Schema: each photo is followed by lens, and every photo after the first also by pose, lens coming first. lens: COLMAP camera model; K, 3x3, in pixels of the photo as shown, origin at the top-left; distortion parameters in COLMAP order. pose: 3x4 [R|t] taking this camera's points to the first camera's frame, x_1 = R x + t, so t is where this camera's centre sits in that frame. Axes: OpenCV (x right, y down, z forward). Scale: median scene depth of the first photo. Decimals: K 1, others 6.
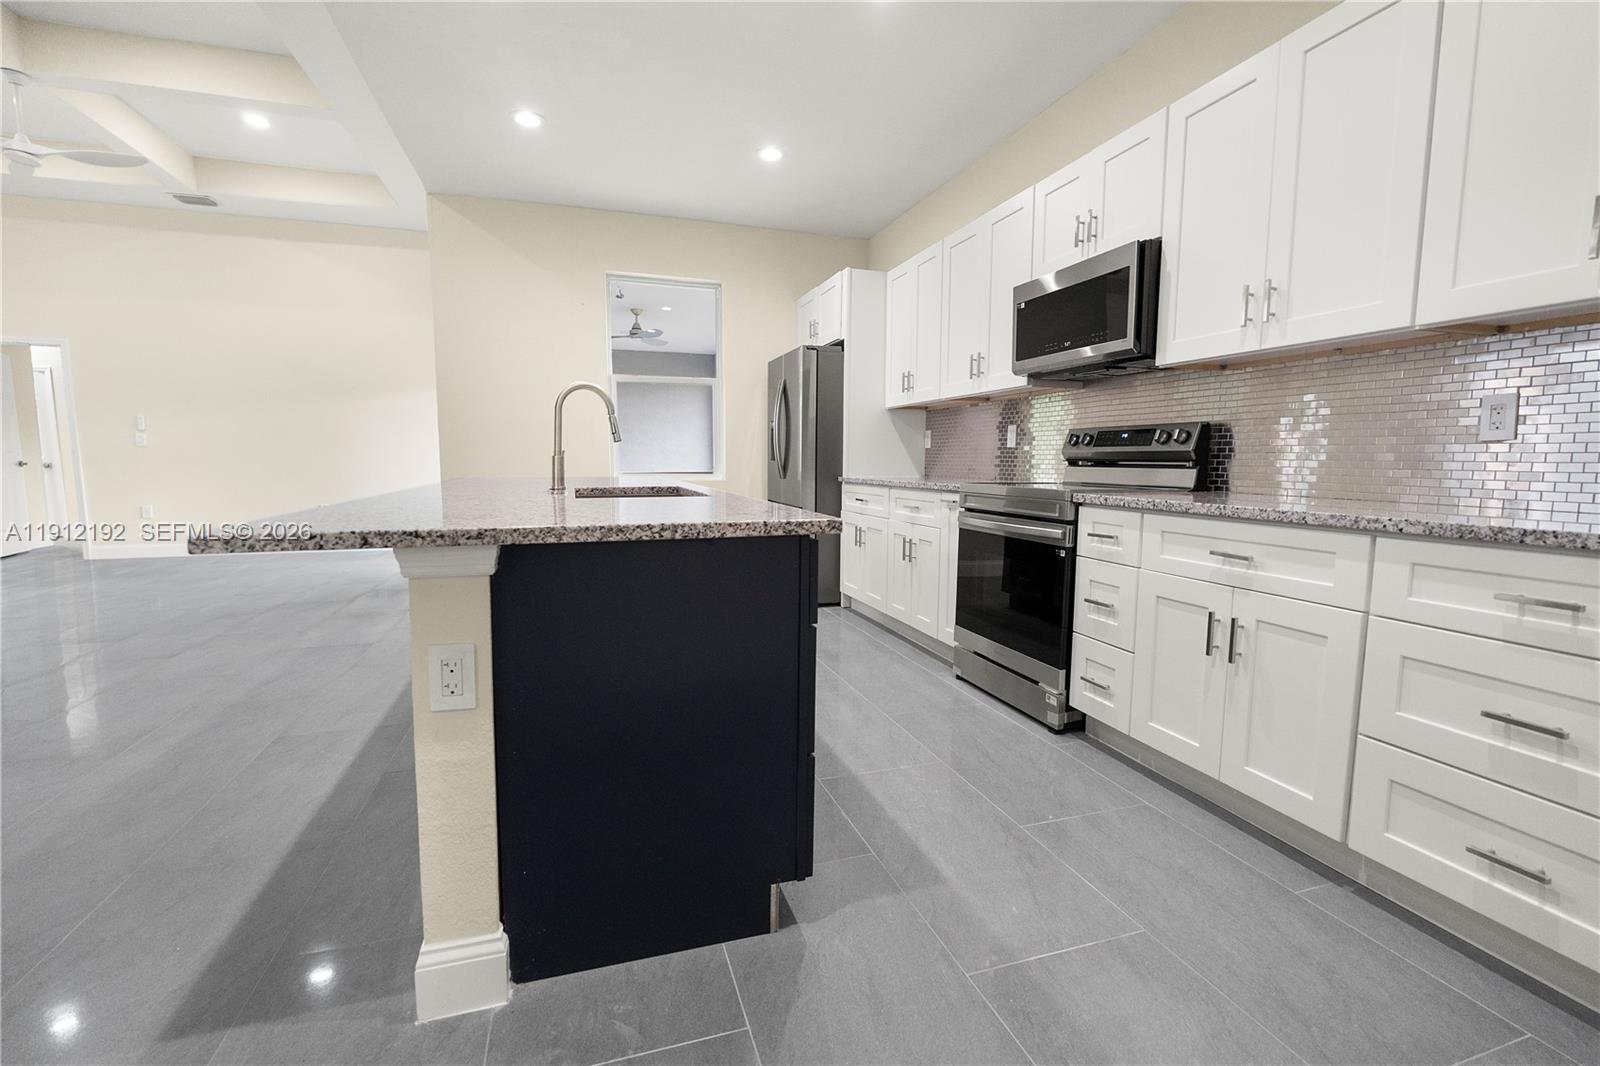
lens RADIAL K [[677.3, 0, 762.7], [0, 677.3, 528.0], [0, 0, 1]] dist [-0.002016, -0.000238]
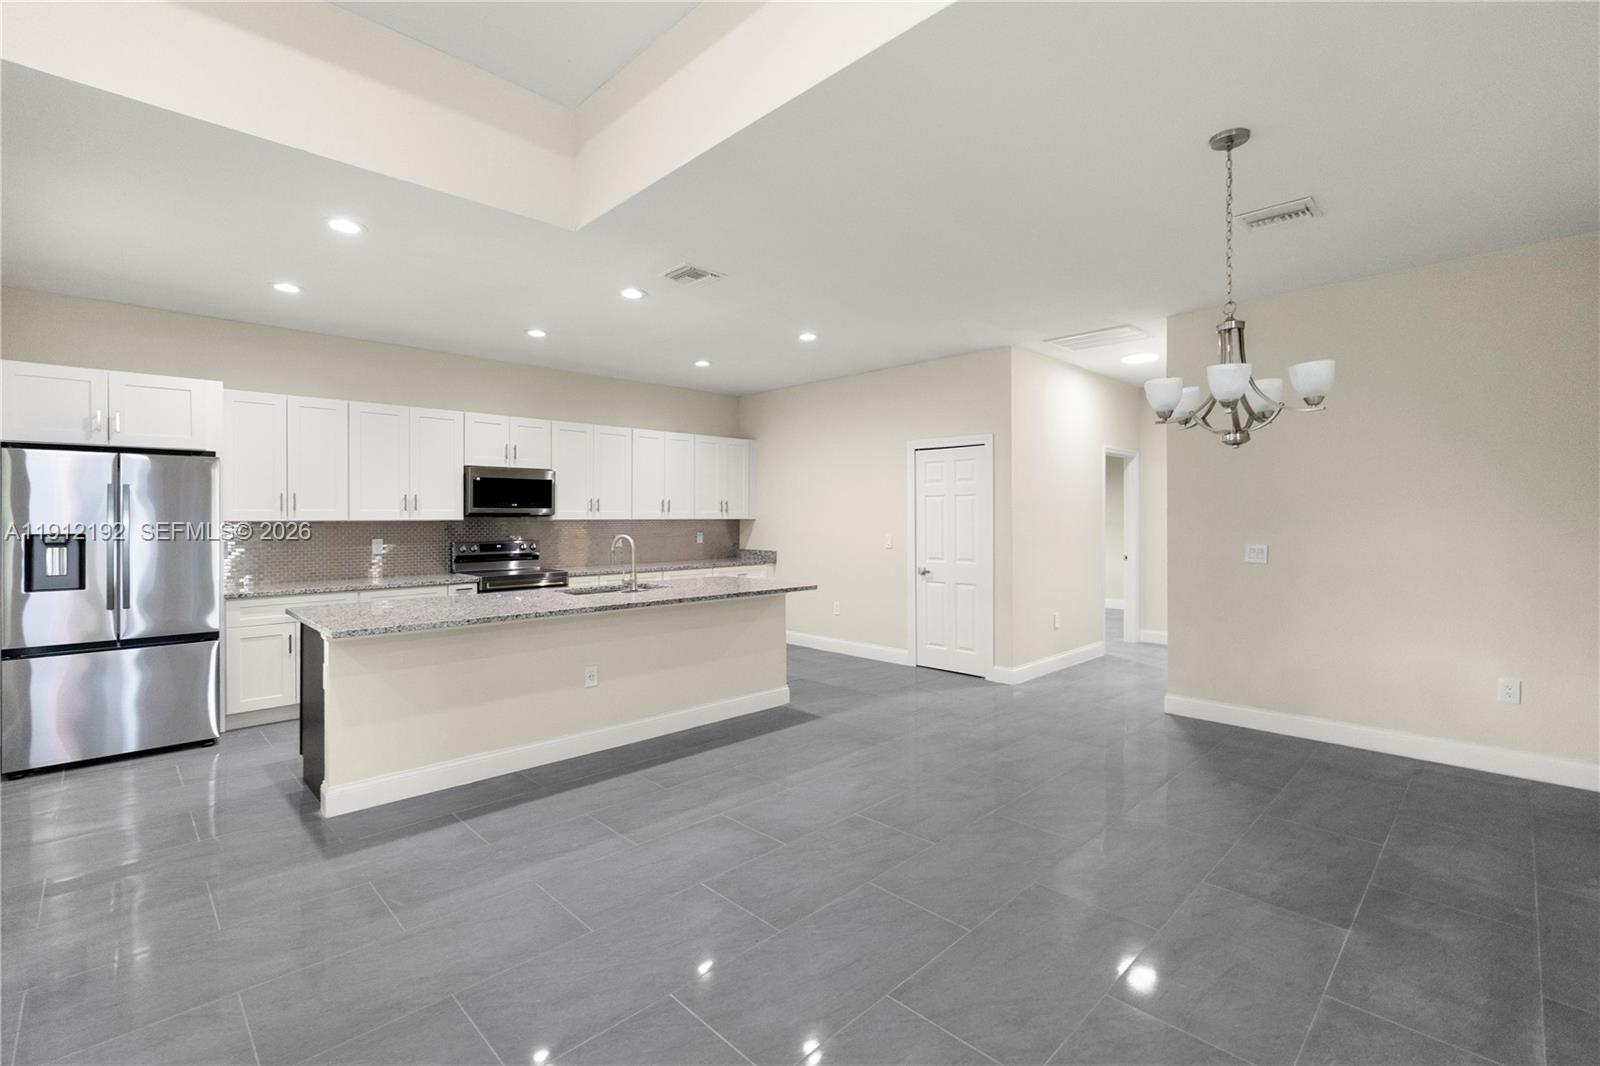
lens RADIAL K [[685.0, 0, 810.9], [0, 685.0, 510.5], [0, 0, 1]] dist [0.001171, 0.000193]
pose [[-0.460221, 0.003271, 0.887798, -2.107095], [0.092251, 0.994756, 0.044156, -0.298402], [-0.882998, 0.102222, -0.458110, 1.318231]]
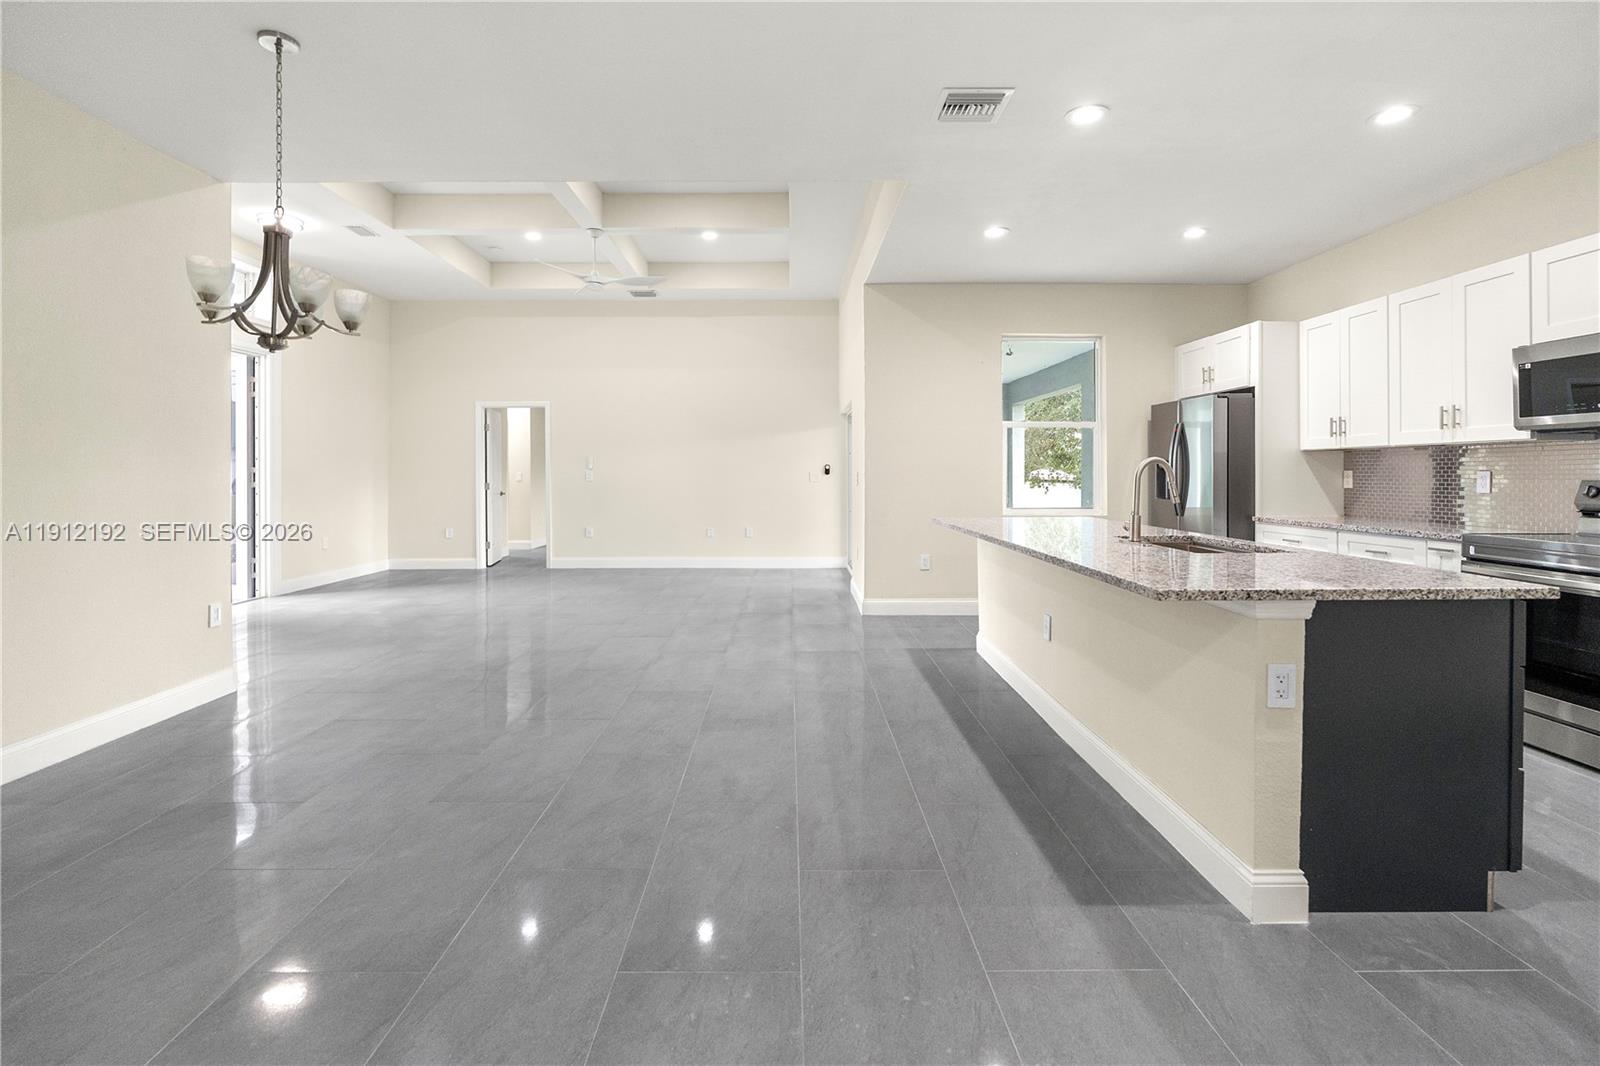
lens RADIAL K [[691.0, 0, 784.4], [0, 691.0, 474.8], [0, 0, 1]] dist [0.000336, -0.000136]
pose [[0.960316, -0.005063, -0.278869, -0.528471], [-0.022942, 0.995013, -0.097070, -0.036755], [0.277970, 0.099615, 0.955411, -0.408840]]
